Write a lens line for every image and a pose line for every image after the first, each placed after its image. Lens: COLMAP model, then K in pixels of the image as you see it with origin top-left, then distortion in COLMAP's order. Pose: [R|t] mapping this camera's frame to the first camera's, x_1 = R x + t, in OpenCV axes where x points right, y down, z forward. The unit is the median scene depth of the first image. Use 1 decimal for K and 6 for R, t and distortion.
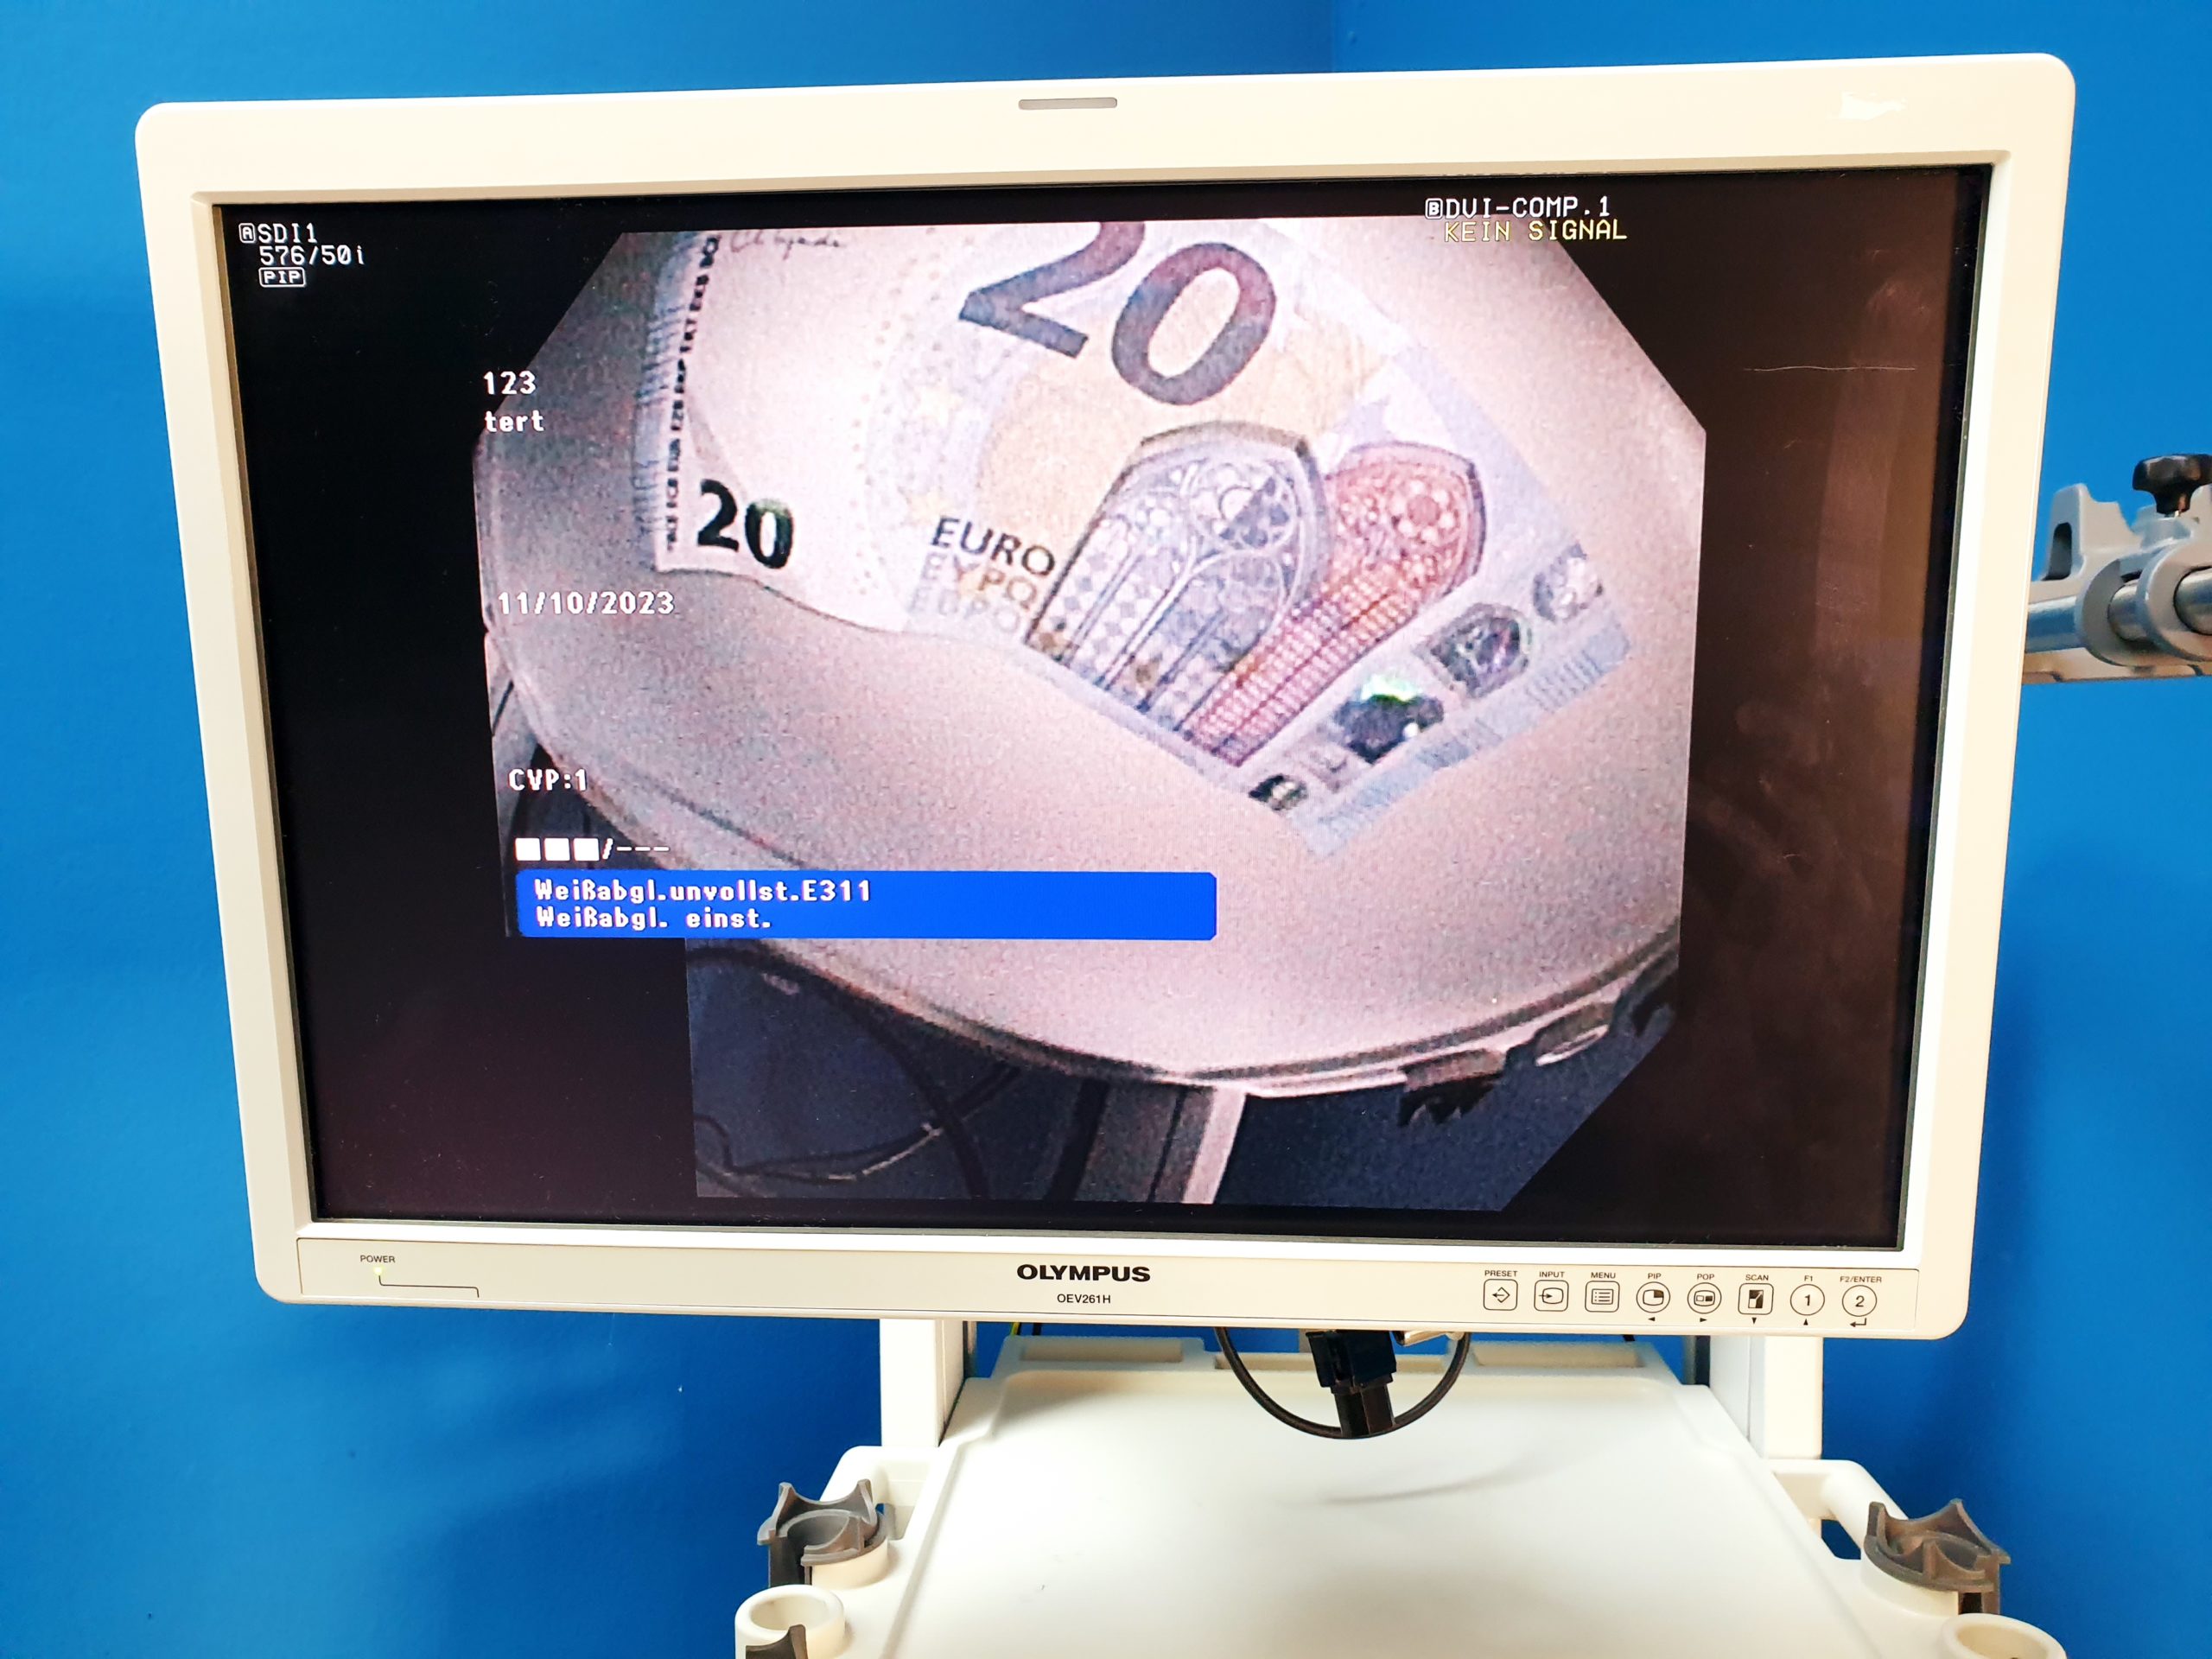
lens RADIAL K [[1716.7, 0, 1099.8], [0, 1716.7, 827.6], [0, 0, 1]] dist [-0.030605, 0.048126]
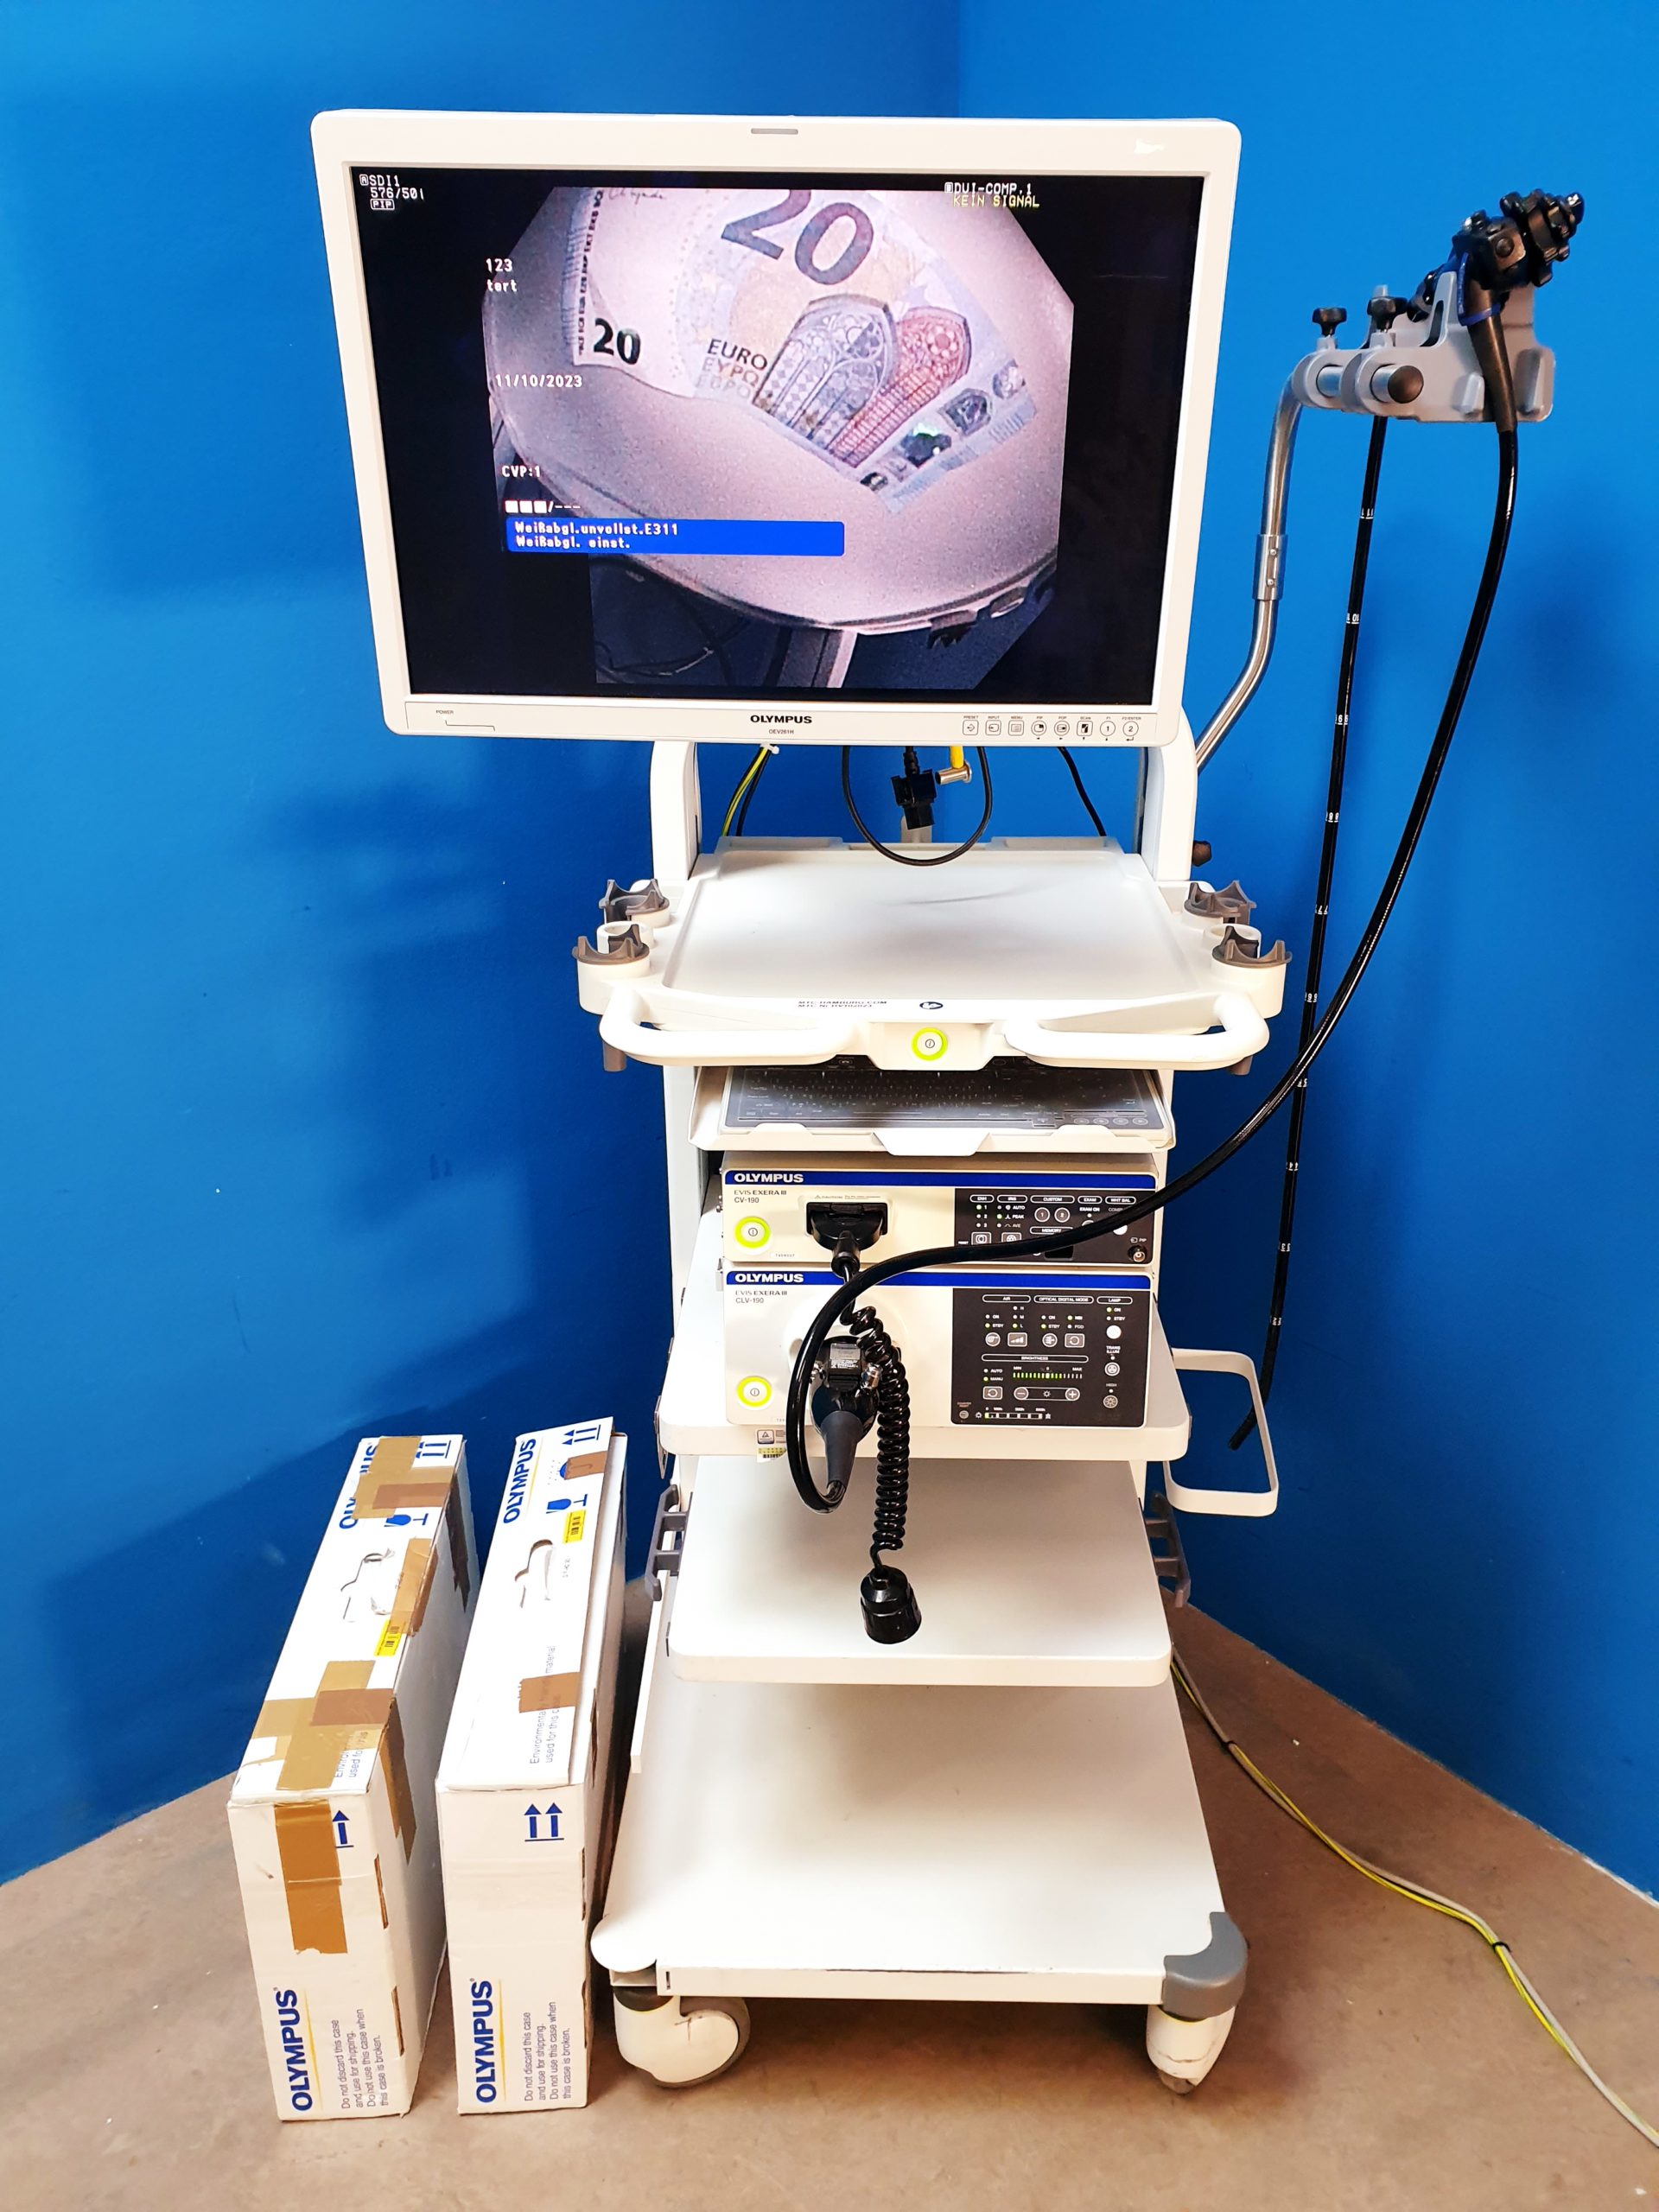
lens RADIAL K [[1716.7, 0, 839.6], [0, 1716.7, 1106.9], [0, 0, 1]] dist [-0.030605, 0.048126]
pose [[0.999133, -0.002956, 0.041530, -0.026389], [-0.011018, 0.943147, 0.332194, 0.005704], [-0.040150, -0.332364, 0.942296, -1.227181]]
